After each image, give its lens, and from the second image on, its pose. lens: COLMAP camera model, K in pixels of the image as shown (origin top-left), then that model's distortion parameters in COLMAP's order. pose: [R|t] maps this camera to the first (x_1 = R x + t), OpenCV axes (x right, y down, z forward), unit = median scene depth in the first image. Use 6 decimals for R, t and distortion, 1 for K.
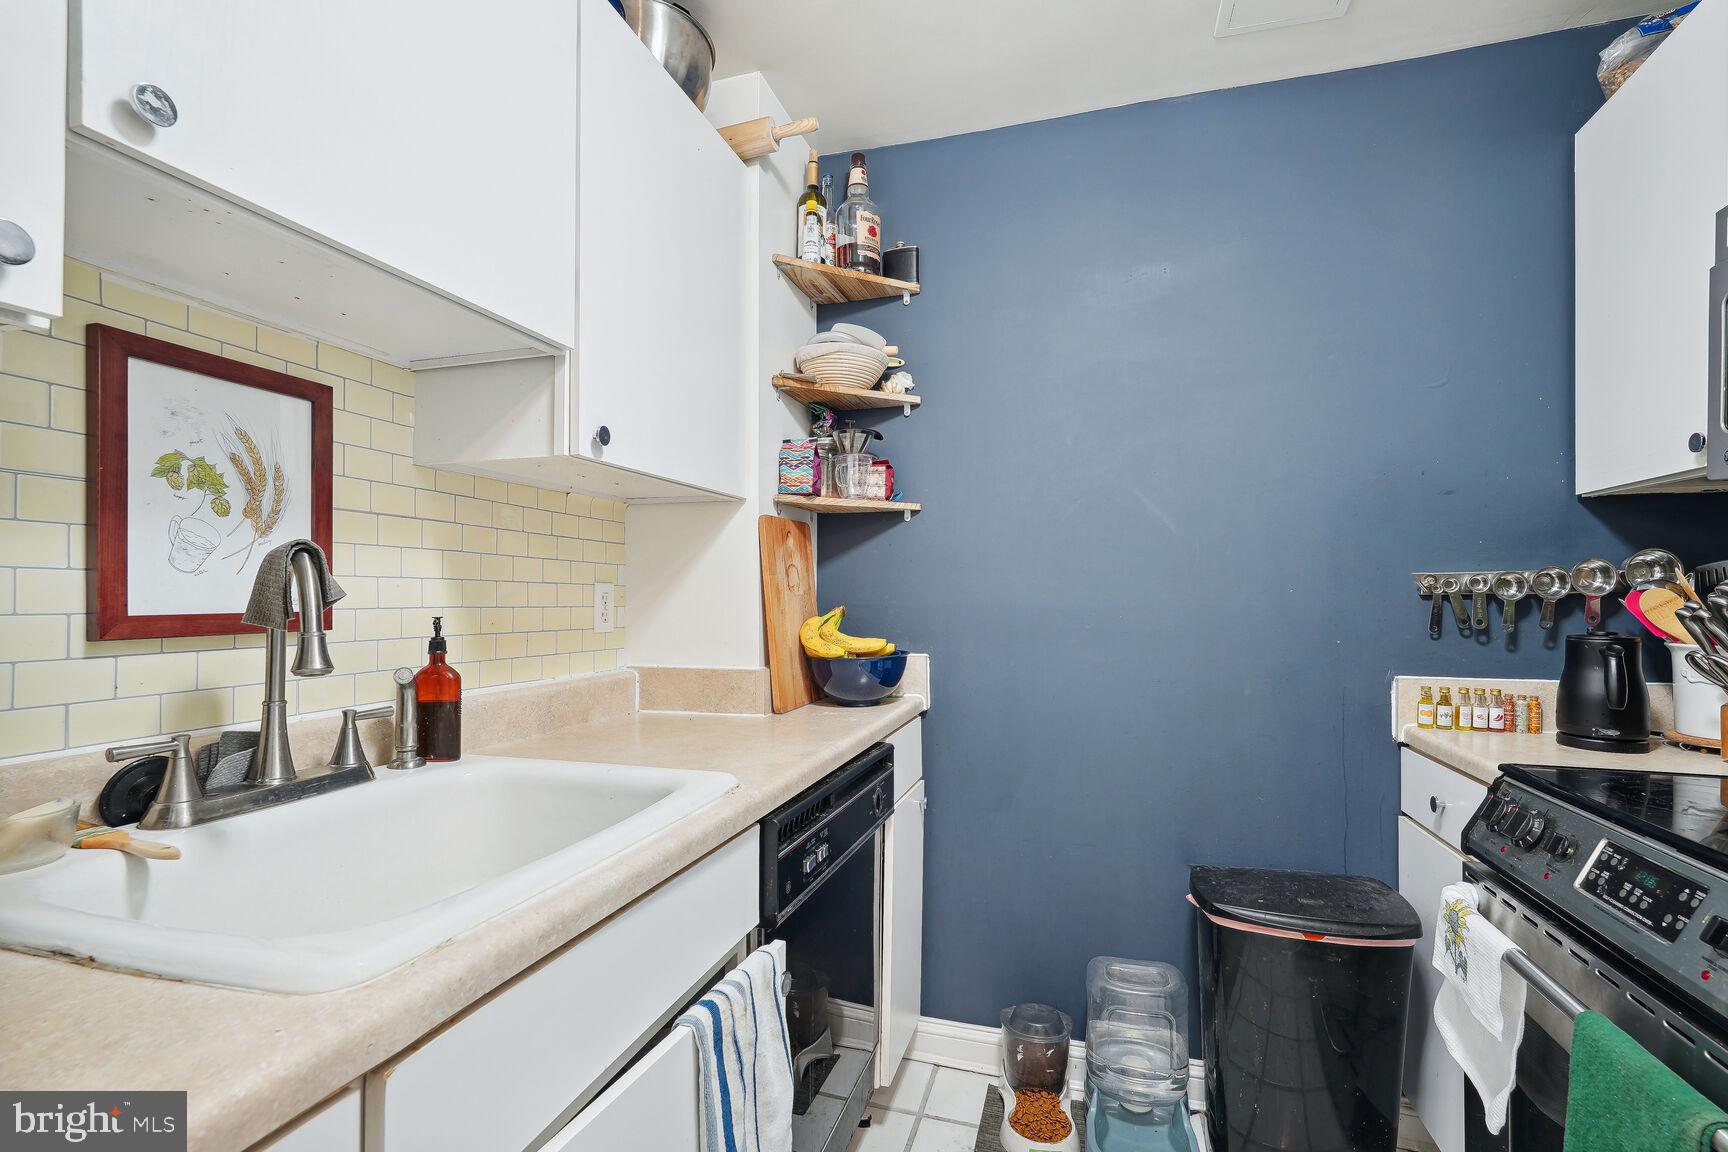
lens RADIAL K [[773.6, 0, 865.9], [0, 773.6, 586.0], [0, 0, 1]] dist [-0.005794, 0.003512]
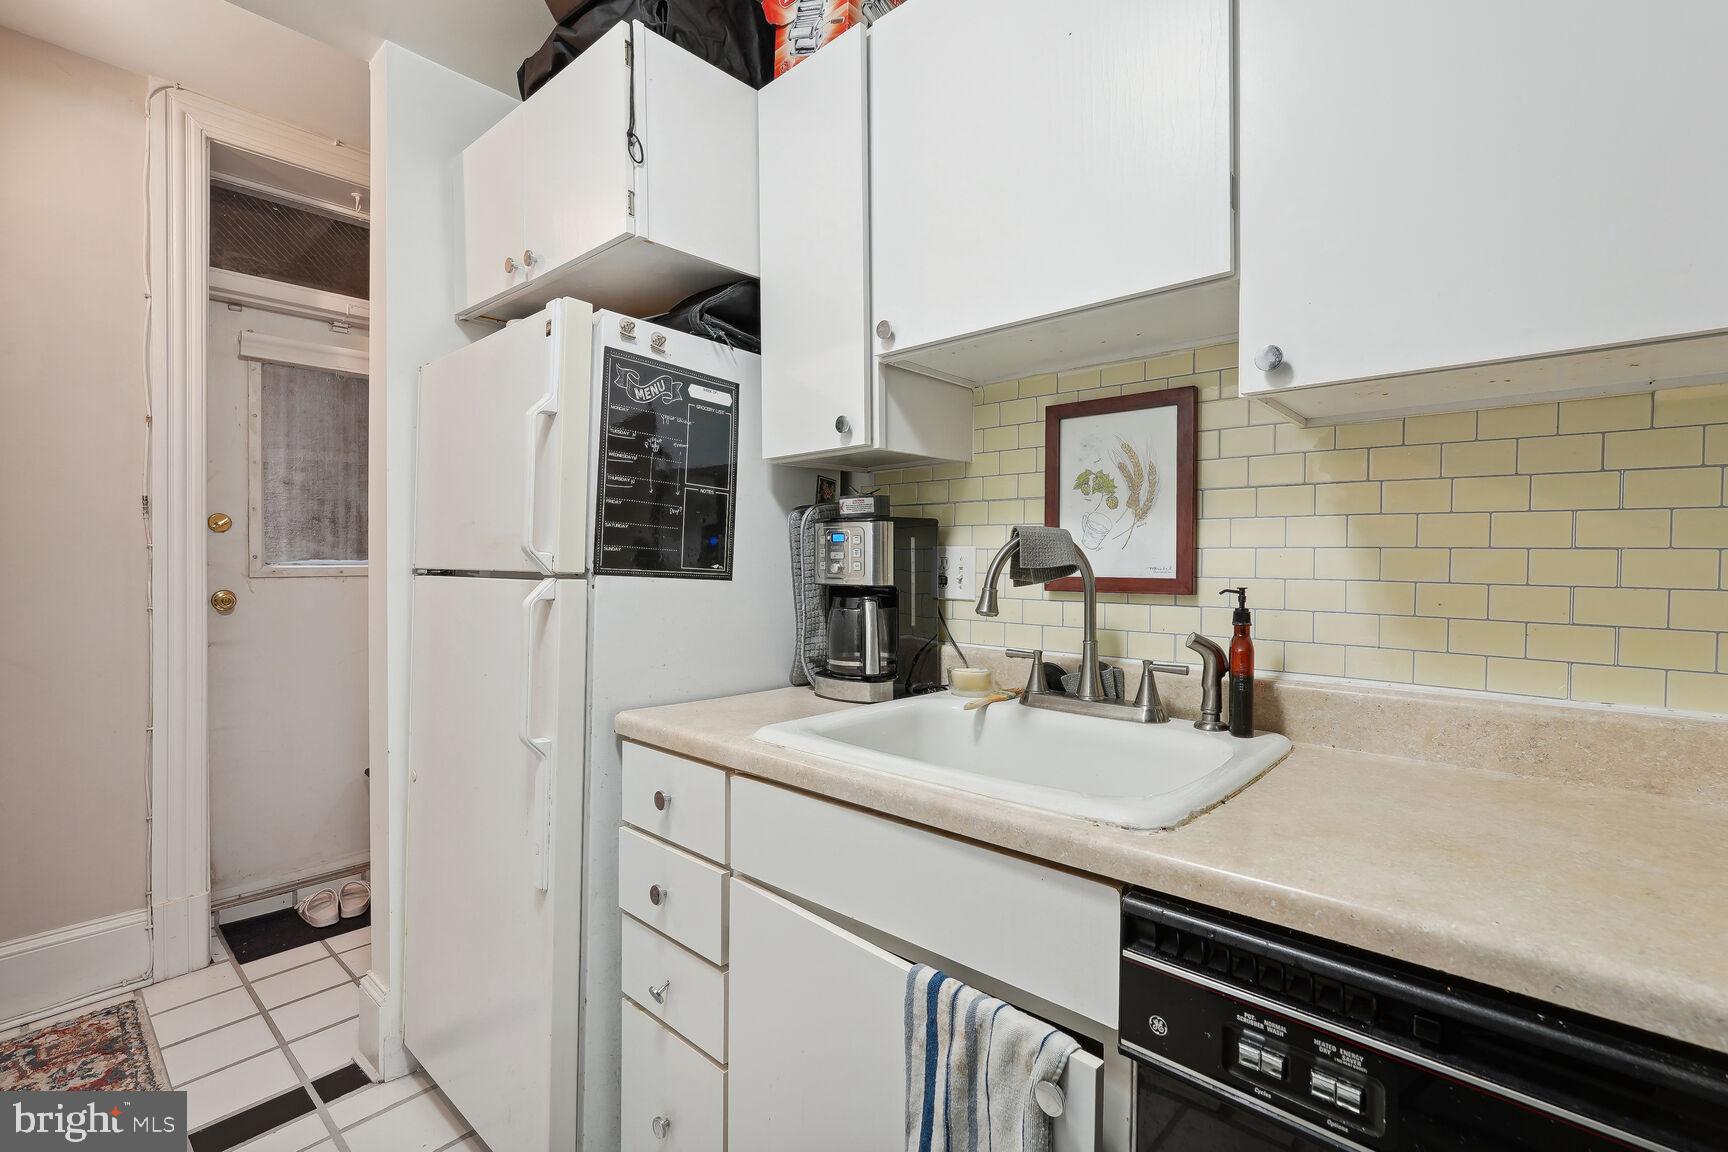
lens RADIAL K [[773.6, 0, 861.4], [0, 773.6, 565.4], [0, 0, 1]] dist [-0.005794, 0.003512]
pose [[-0.417948, 0.004391, -0.908460, 0.465353], [0.005208, 0.999983, 0.002438, 0.005444], [0.908456, -0.003712, -0.417964, 0.835594]]
